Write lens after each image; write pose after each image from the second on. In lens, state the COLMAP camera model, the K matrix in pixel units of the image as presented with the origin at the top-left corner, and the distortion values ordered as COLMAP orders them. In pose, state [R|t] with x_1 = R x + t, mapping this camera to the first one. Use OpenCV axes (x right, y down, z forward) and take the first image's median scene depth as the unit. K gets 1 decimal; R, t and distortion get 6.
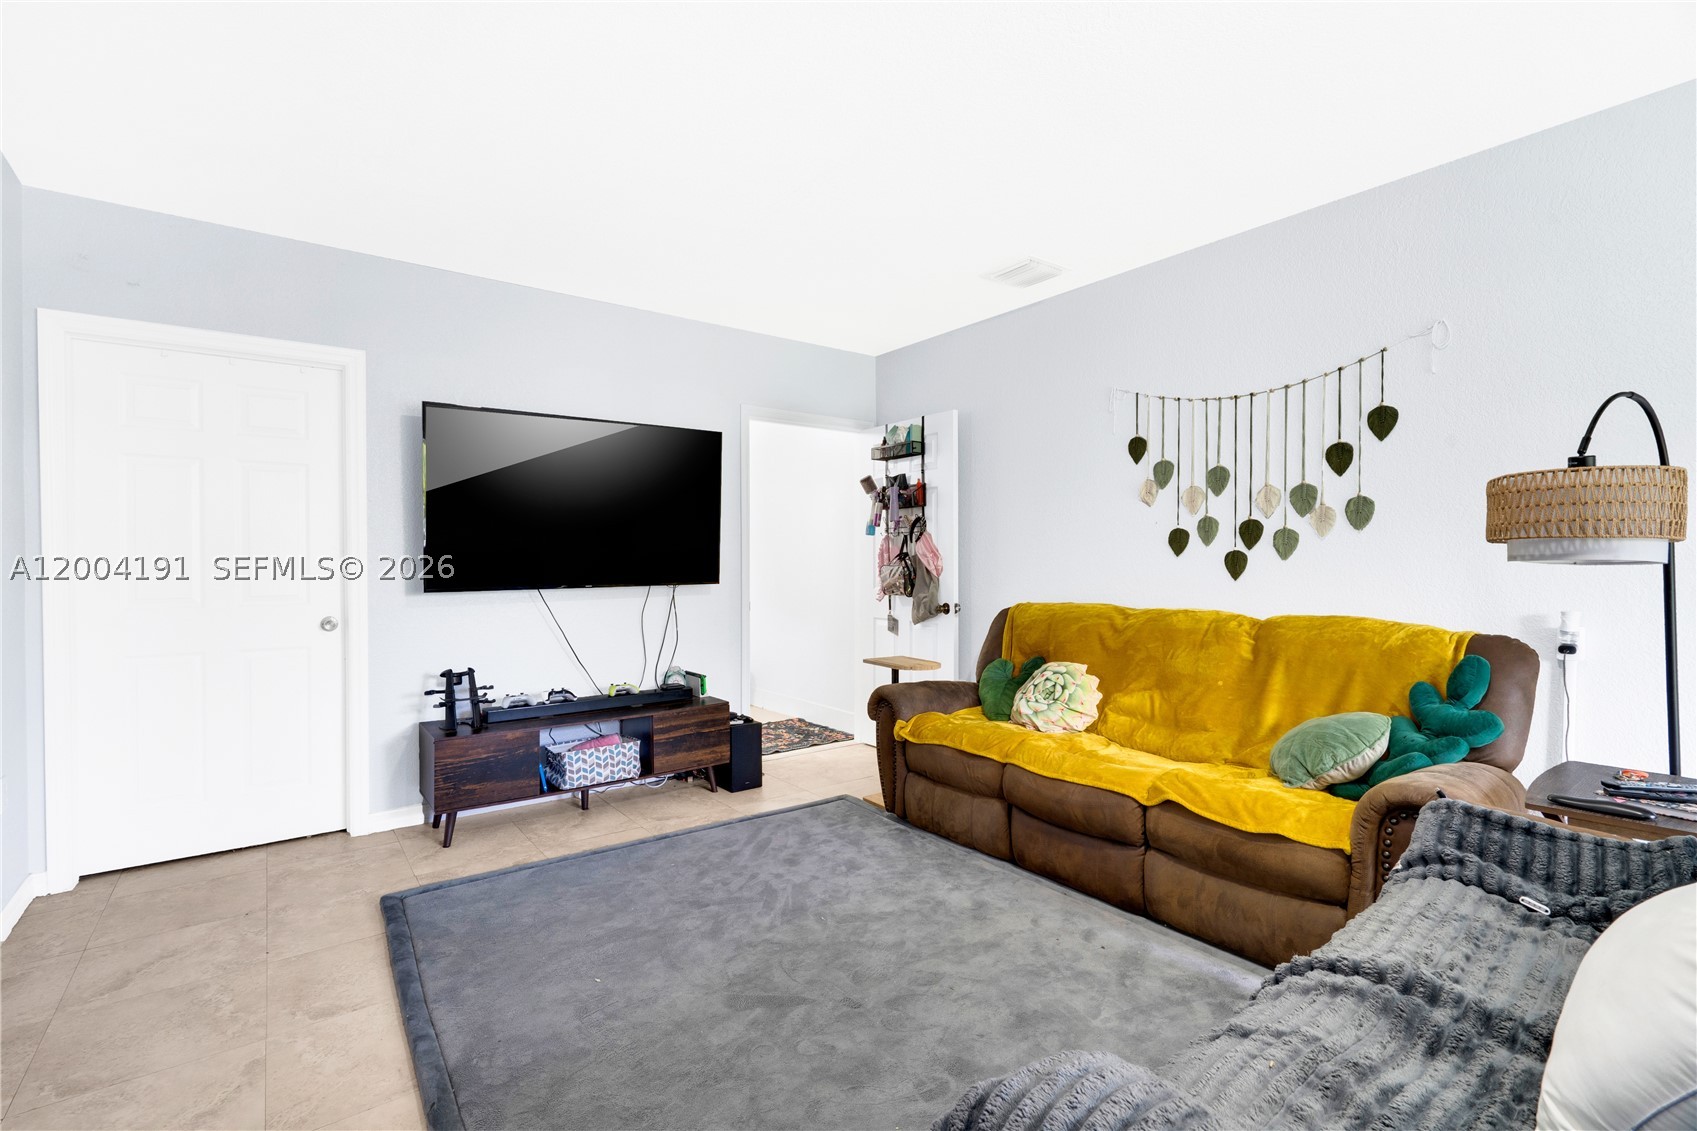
lens RADIAL K [[754.5, 0, 848.5], [0, 754.5, 565.5], [0, 0, 1]] dist [-0.000861, -0.000153]
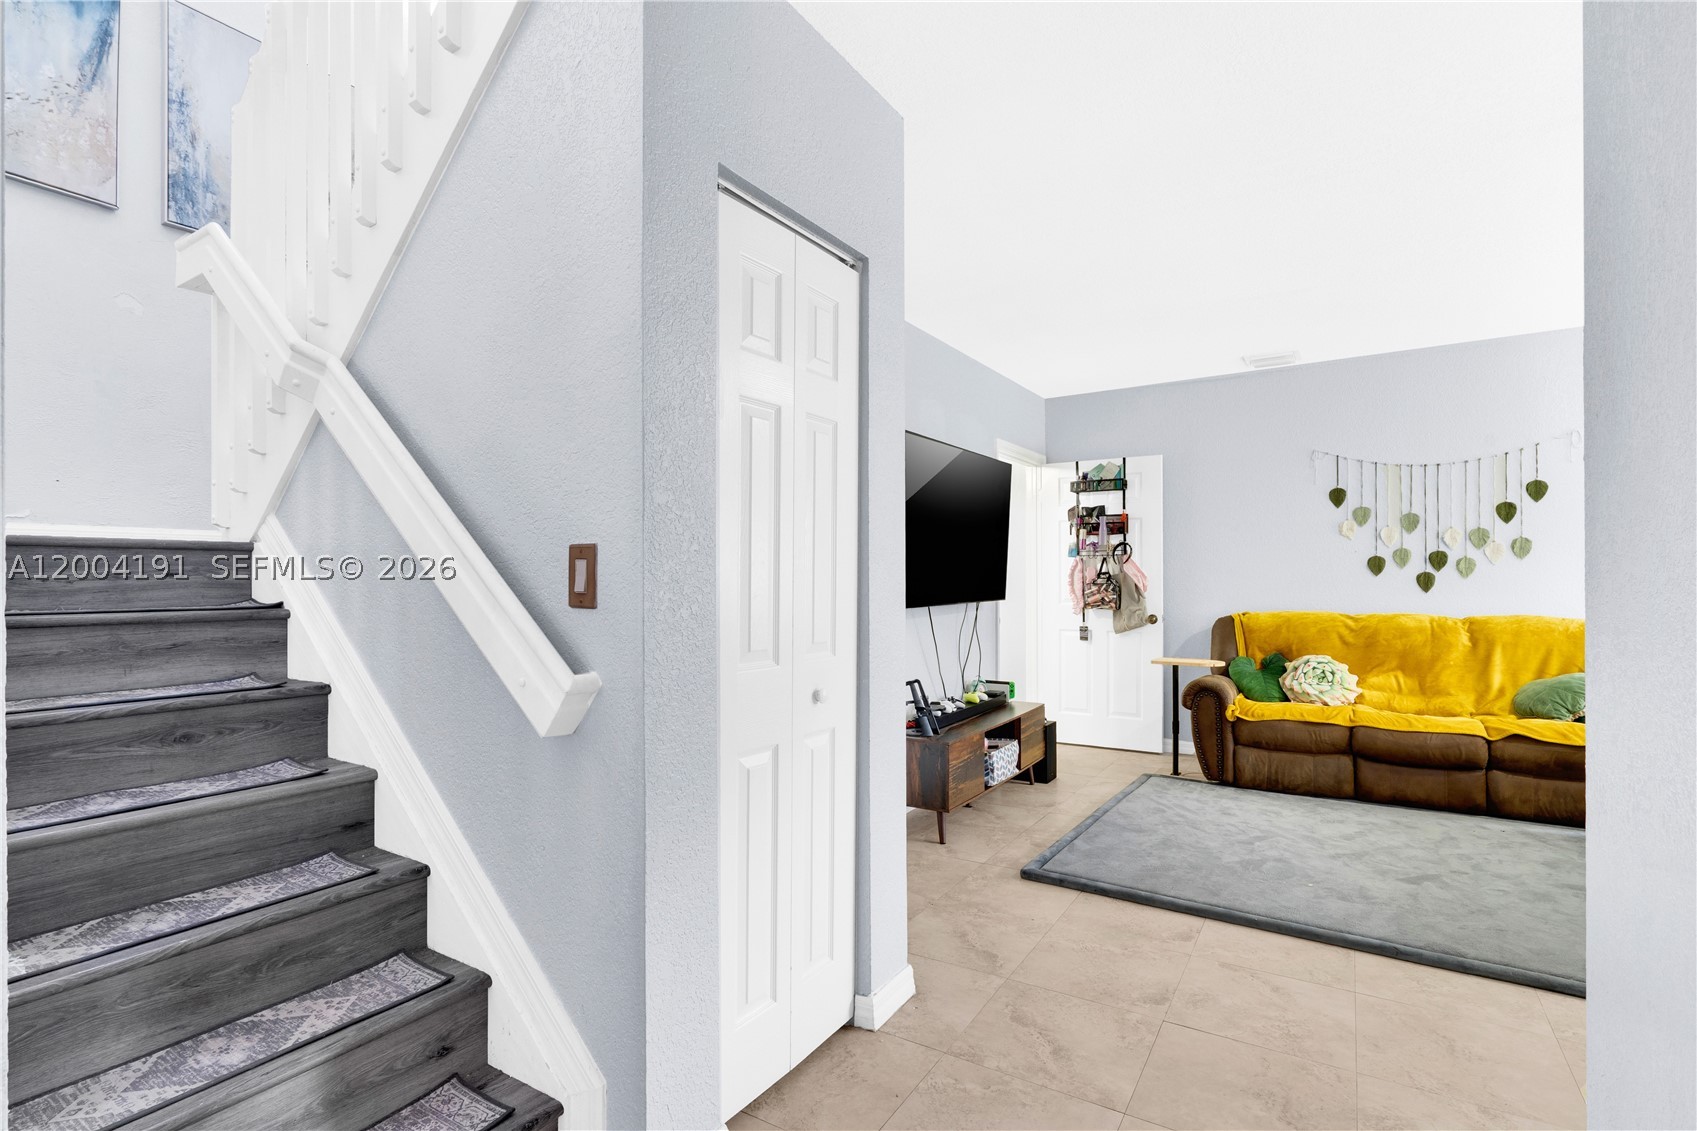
lens RADIAL K [[809.8, 0, 852.6], [0, 809.8, 574.9], [0, 0, 1]] dist [-0.000782, -0.000123]
pose [[0.936552, 0.000742, 0.350529, -1.057562], [0.002868, 0.999948, -0.009781, -0.002726], [-0.350518, 0.010165, 0.936501, -0.061902]]
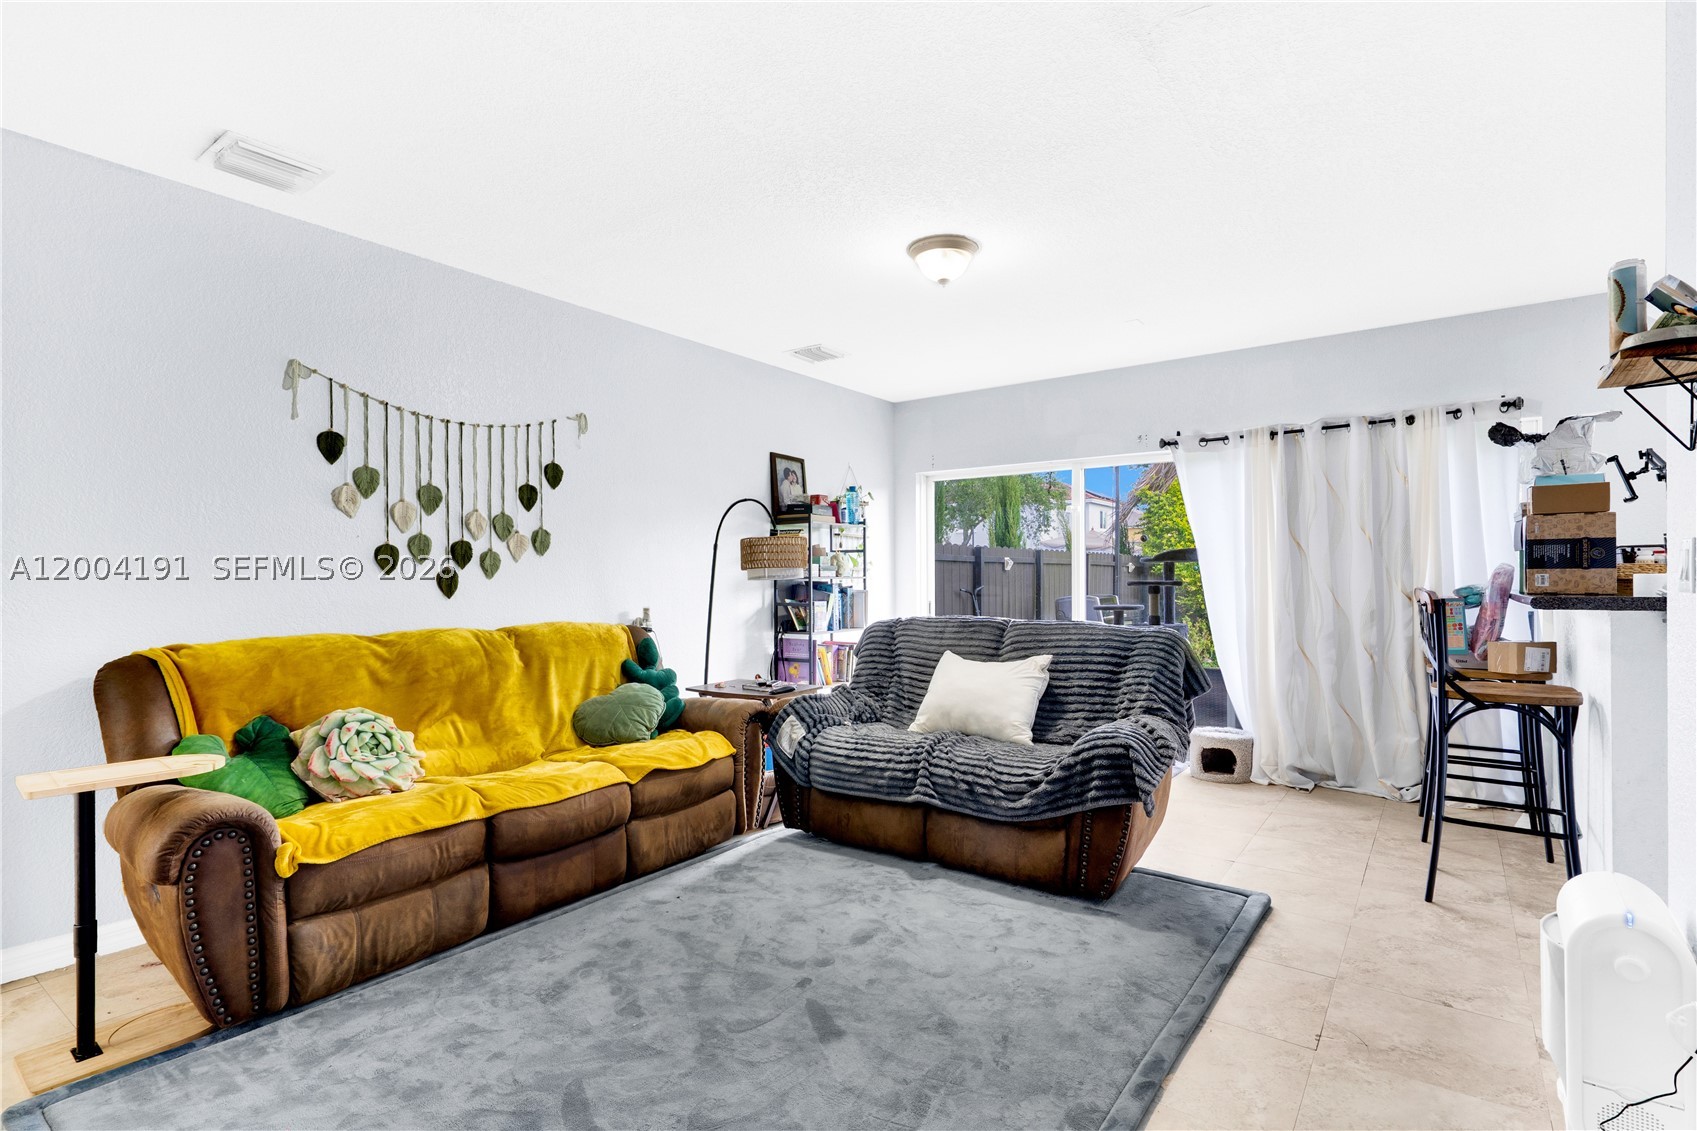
lens RADIAL K [[809.8, 0, 852.6], [0, 809.8, 574.9], [0, 0, 1]] dist [-0.000782, -0.000123]
pose [[-0.272033, 0.007849, 0.962256, -0.711463], [0.008917, 0.999944, -0.005635, -0.001606], [-0.962247, 0.007048, -0.272088, 0.773529]]
